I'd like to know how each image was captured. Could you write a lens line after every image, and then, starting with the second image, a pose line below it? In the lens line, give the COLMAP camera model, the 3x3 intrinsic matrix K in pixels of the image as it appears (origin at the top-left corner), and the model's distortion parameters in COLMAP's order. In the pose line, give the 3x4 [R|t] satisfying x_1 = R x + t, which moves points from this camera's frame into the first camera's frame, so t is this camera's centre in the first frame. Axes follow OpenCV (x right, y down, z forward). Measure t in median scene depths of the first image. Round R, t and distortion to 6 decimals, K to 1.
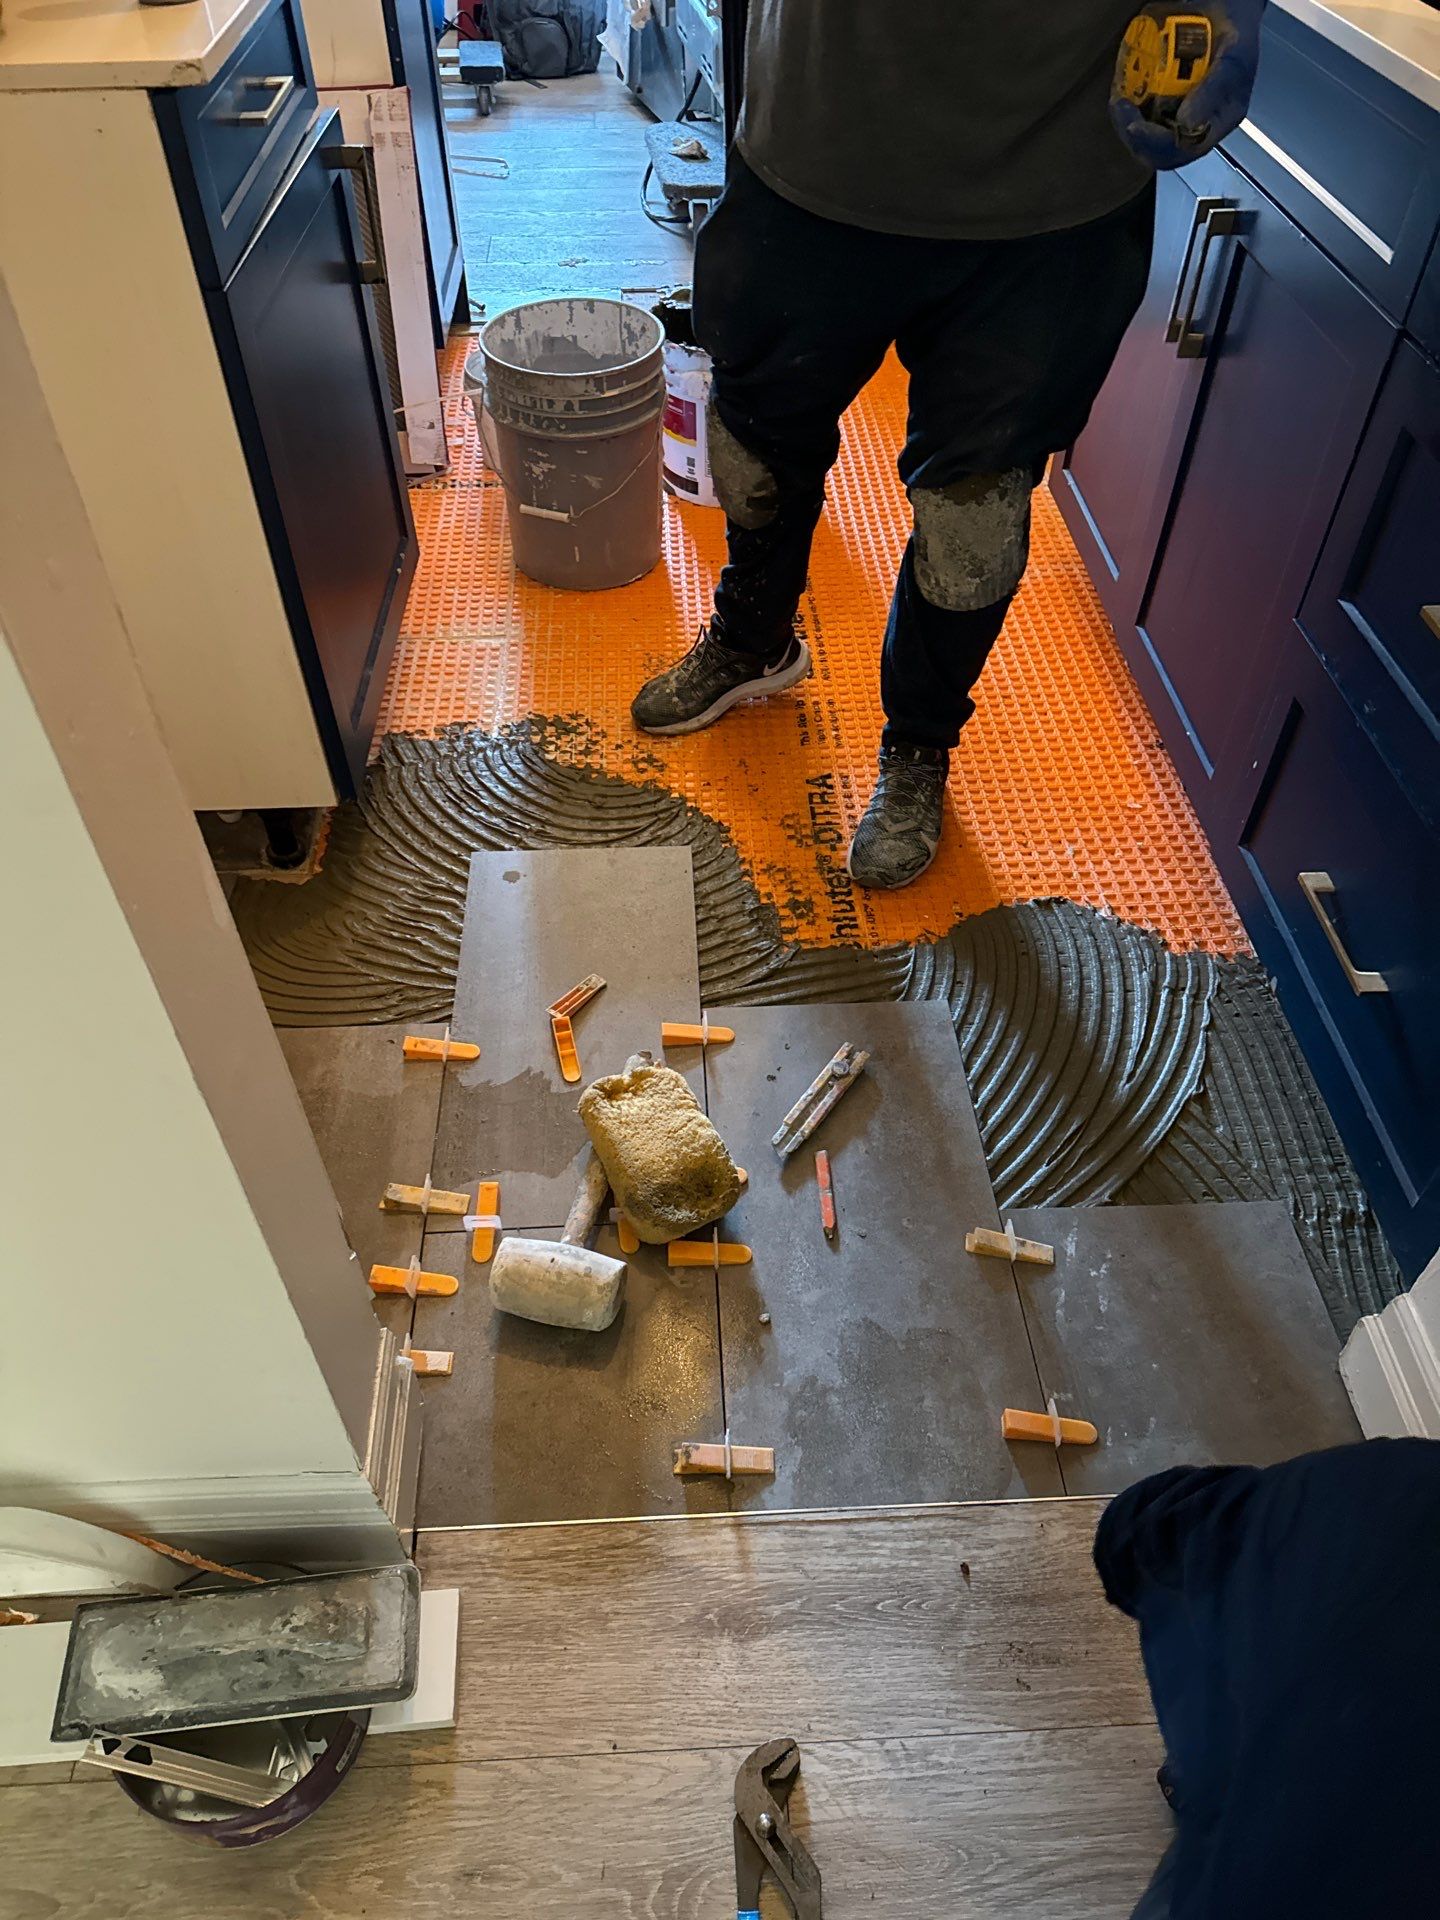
lens RADIAL K [[1366.8, 0, 717.6], [0, 1366.8, 969.0], [0, 0, 1]] dist [0.043093, -0.055589]
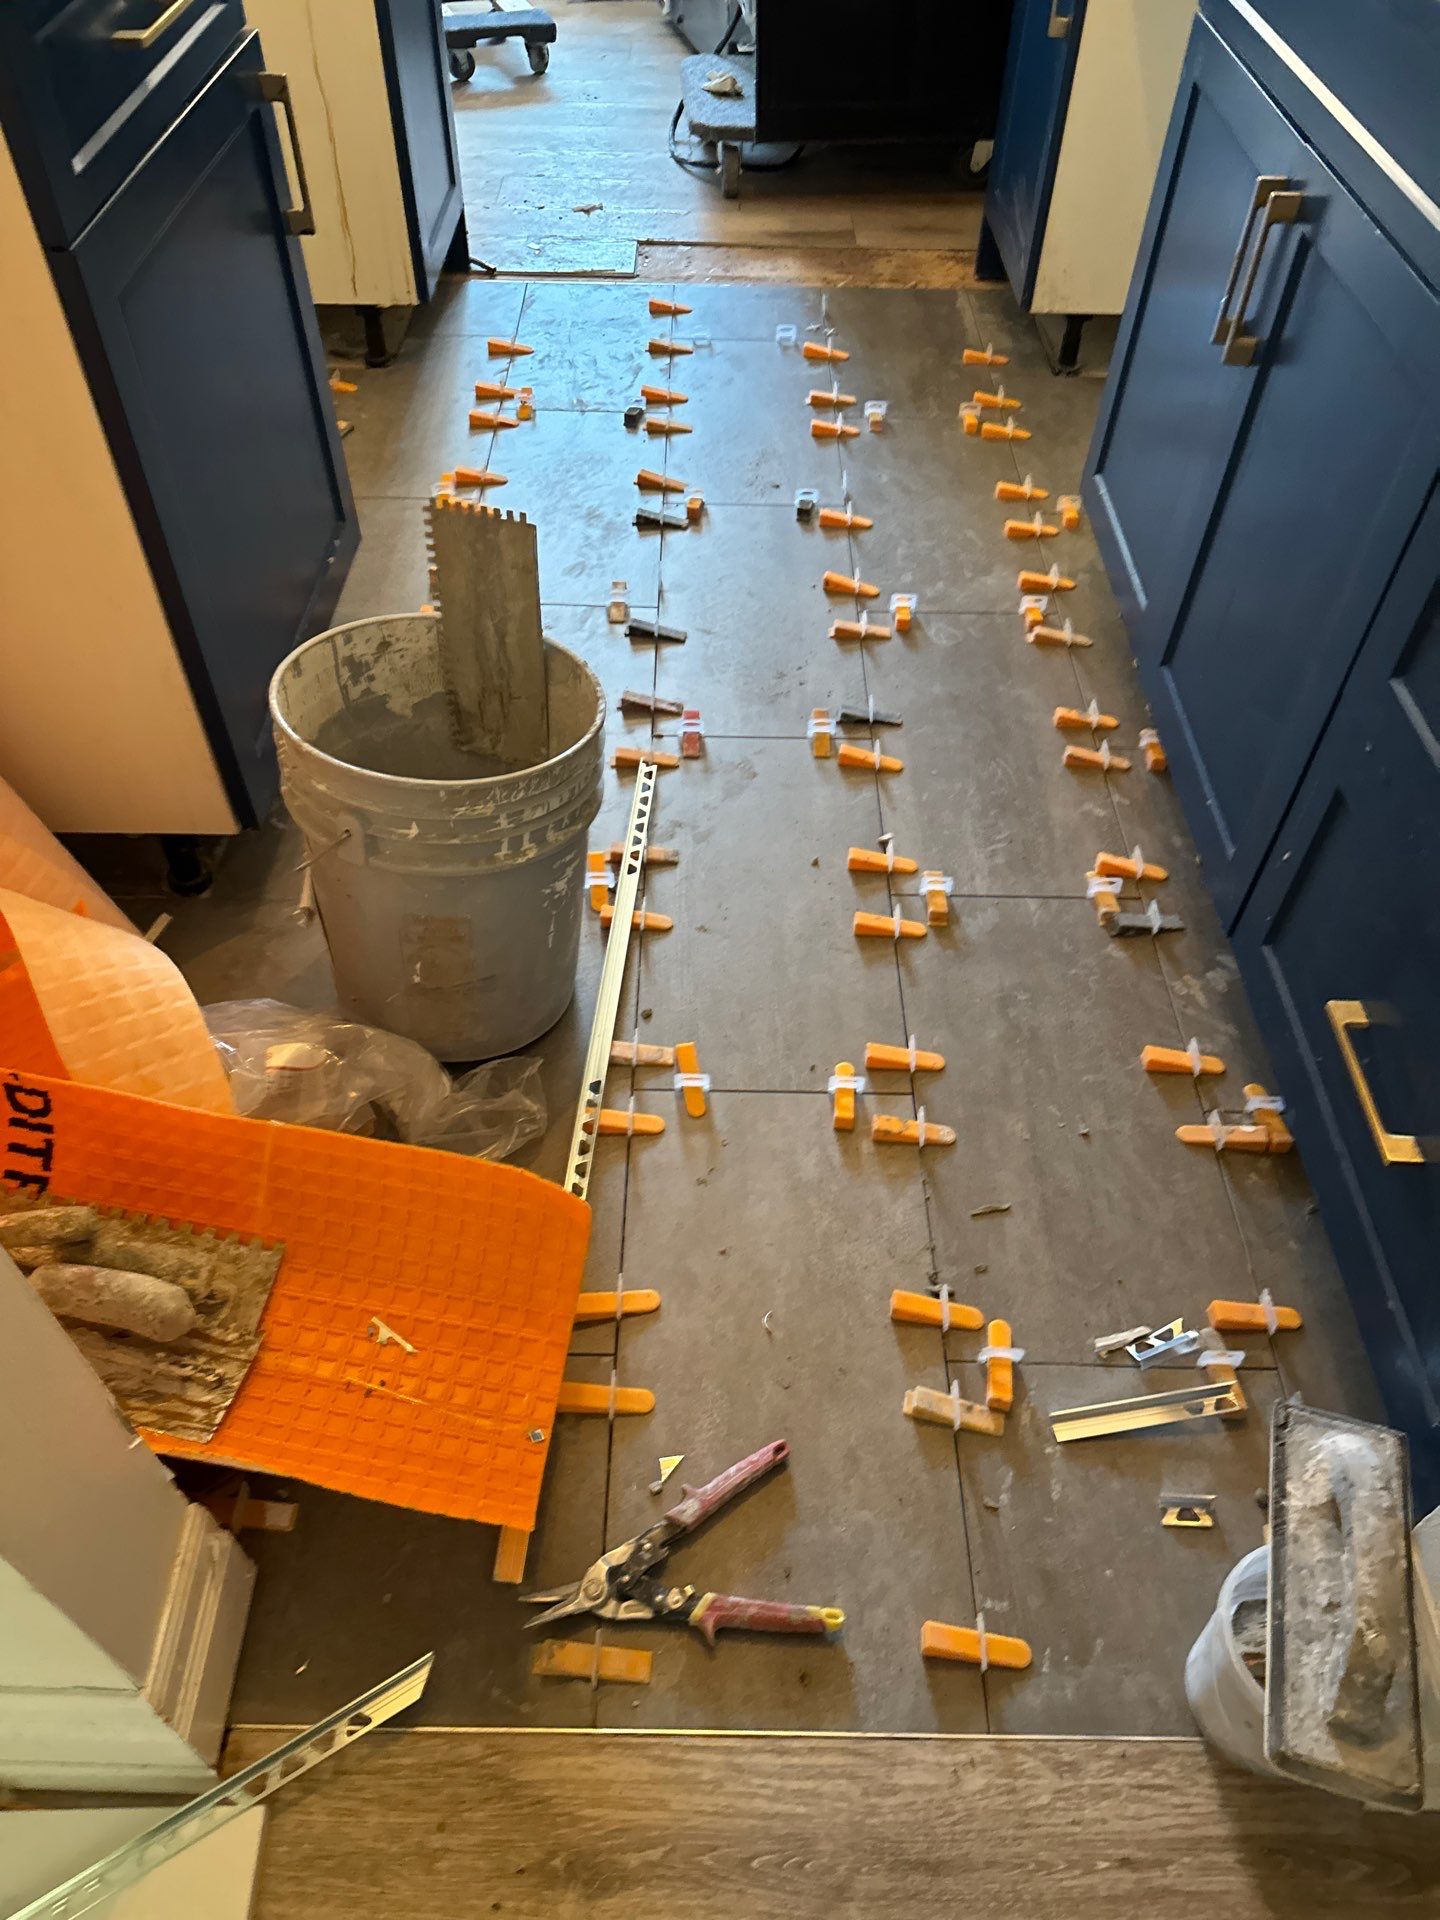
lens RADIAL K [[1366.8, 0, 716.2], [0, 1366.8, 982.9], [0, 0, 1]] dist [0.043093, -0.055589]
pose [[0.998290, 0.053846, -0.022736, 0.071874], [-0.052822, 0.997658, 0.043458, -0.098897], [0.025023, -0.042183, 0.998796, 0.148103]]
